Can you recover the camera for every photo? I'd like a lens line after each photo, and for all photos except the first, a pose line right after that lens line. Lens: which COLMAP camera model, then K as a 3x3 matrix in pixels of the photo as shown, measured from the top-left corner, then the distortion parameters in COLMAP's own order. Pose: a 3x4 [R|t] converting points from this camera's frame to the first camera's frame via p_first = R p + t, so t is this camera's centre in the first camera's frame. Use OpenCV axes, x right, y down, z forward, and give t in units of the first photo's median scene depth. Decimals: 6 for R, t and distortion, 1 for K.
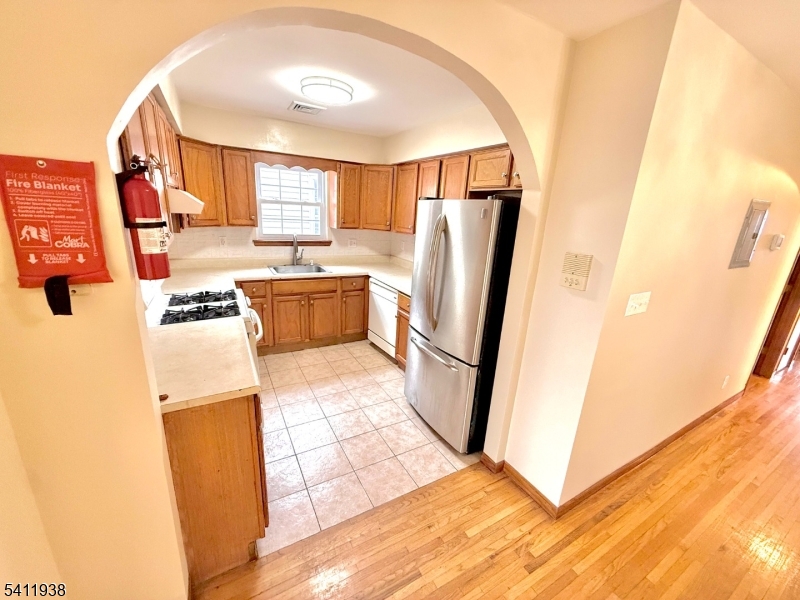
lens RADIAL K [[318.5, 0, 399.5], [0, 318.5, 299.8], [0, 0, 1]] dist [0.001315, -0.000303]
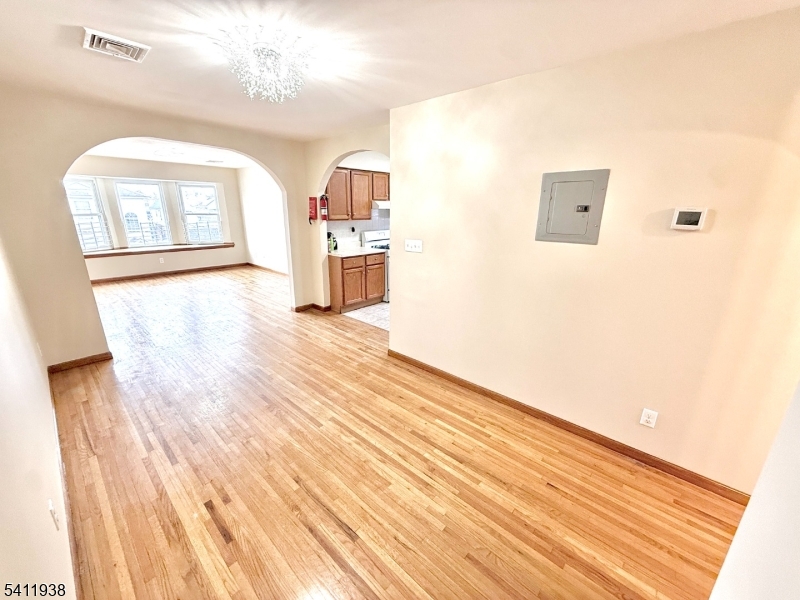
lens RADIAL K [[318.5, 0, 397.1], [0, 318.5, 300.8], [0, 0, 1]] dist [0.001315, -0.000303]
pose [[0.320033, 0.222028, -0.921022, 1.938269], [-0.250778, 0.957328, 0.143641, 0.060645], [0.913613, 0.185003, 0.362057, 0.236064]]
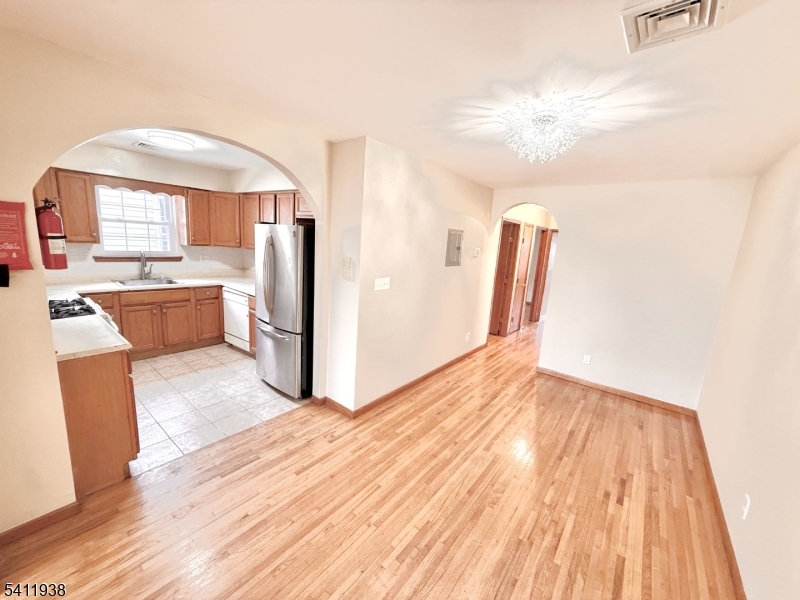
lens RADIAL K [[318.5, 0, 399.1], [0, 318.5, 300.5], [0, 0, 1]] dist [0.001315, -0.000303]
pose [[0.926820, -0.063040, 0.370175, 0.122988], [0.084838, 0.995472, -0.042883, 0.149500], [-0.365796, 0.071150, 0.927972, -0.556780]]
